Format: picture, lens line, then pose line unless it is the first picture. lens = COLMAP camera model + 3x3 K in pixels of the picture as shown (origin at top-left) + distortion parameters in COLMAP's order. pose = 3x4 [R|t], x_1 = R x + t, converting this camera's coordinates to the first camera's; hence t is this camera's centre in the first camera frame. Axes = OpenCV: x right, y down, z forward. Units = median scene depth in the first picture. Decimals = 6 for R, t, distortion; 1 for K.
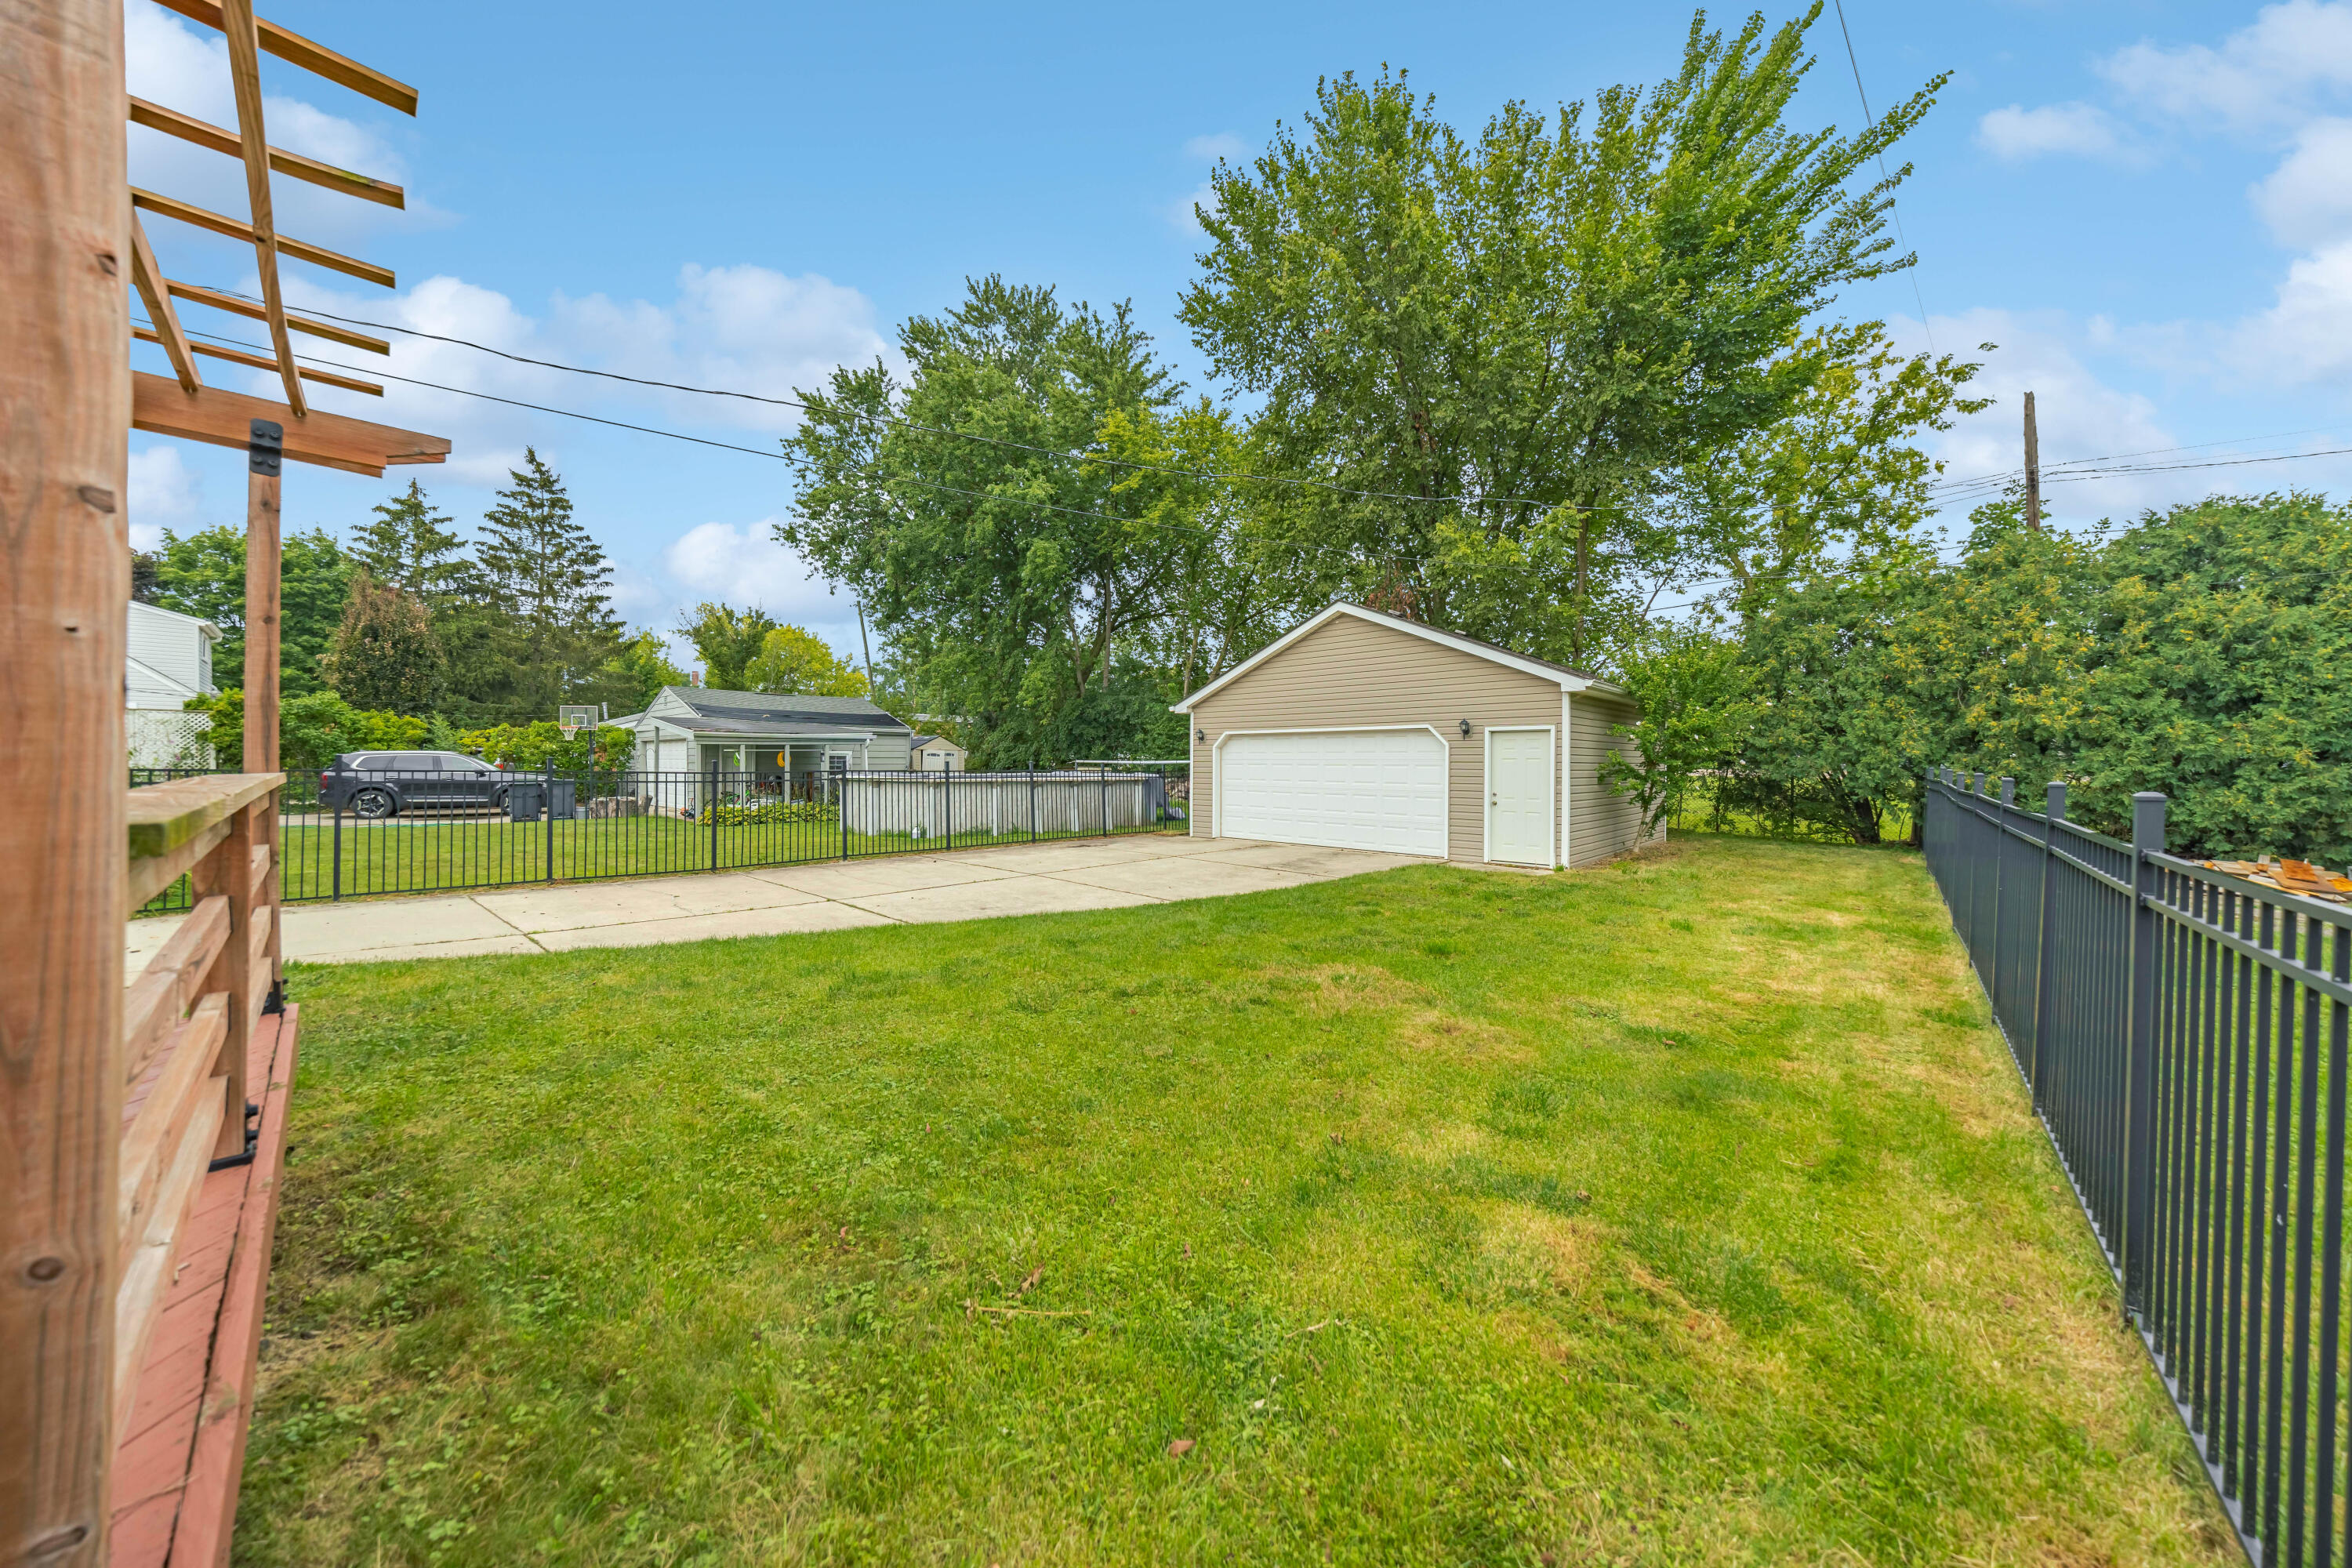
lens RADIAL K [[810.3, 0, 1182.3], [0, 810.3, 770.5], [0, 0, 1]] dist [-0.005353, -0.000070]
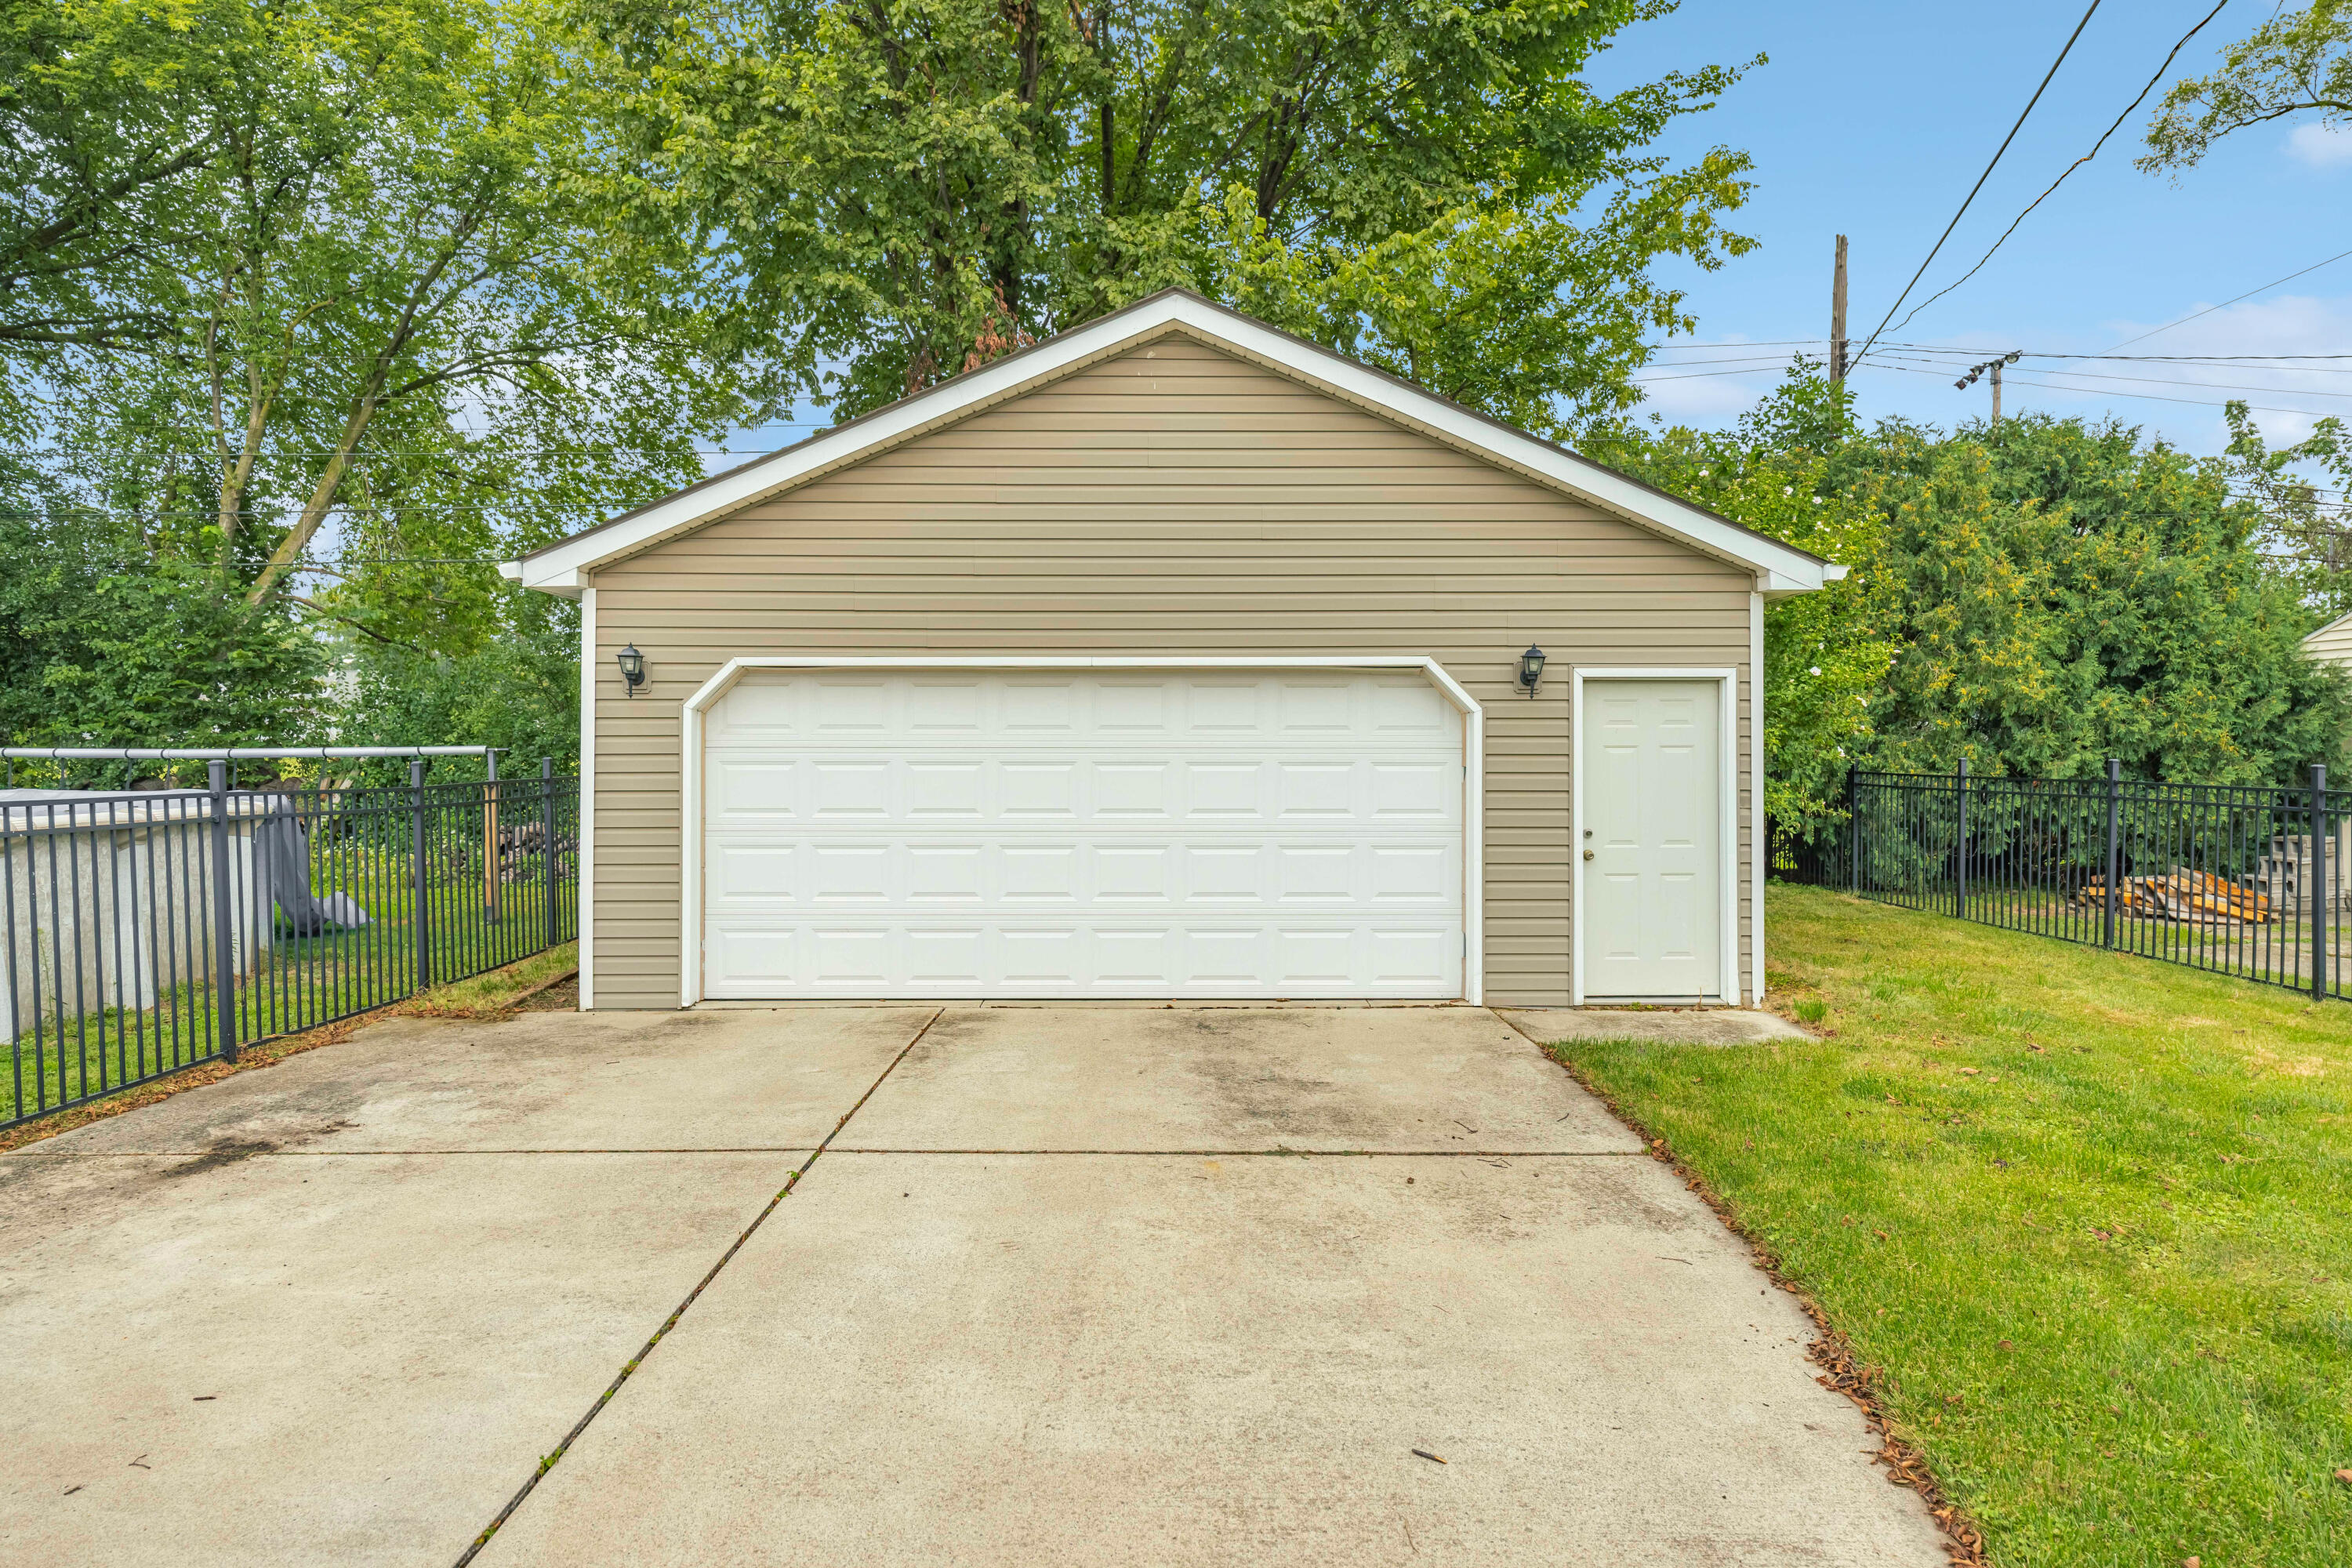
lens RADIAL K [[1276.0, 0, 1147.4], [0, 1276.0, 744.2], [0, 0, 1]] dist [-0.006753, 0.002117]
pose [[0.712717, -0.005132, 0.701433, -0.140535], [0.008744, 0.999961, -0.001567, -0.010645], [-0.701397, 0.007250, 0.712734, 0.436785]]
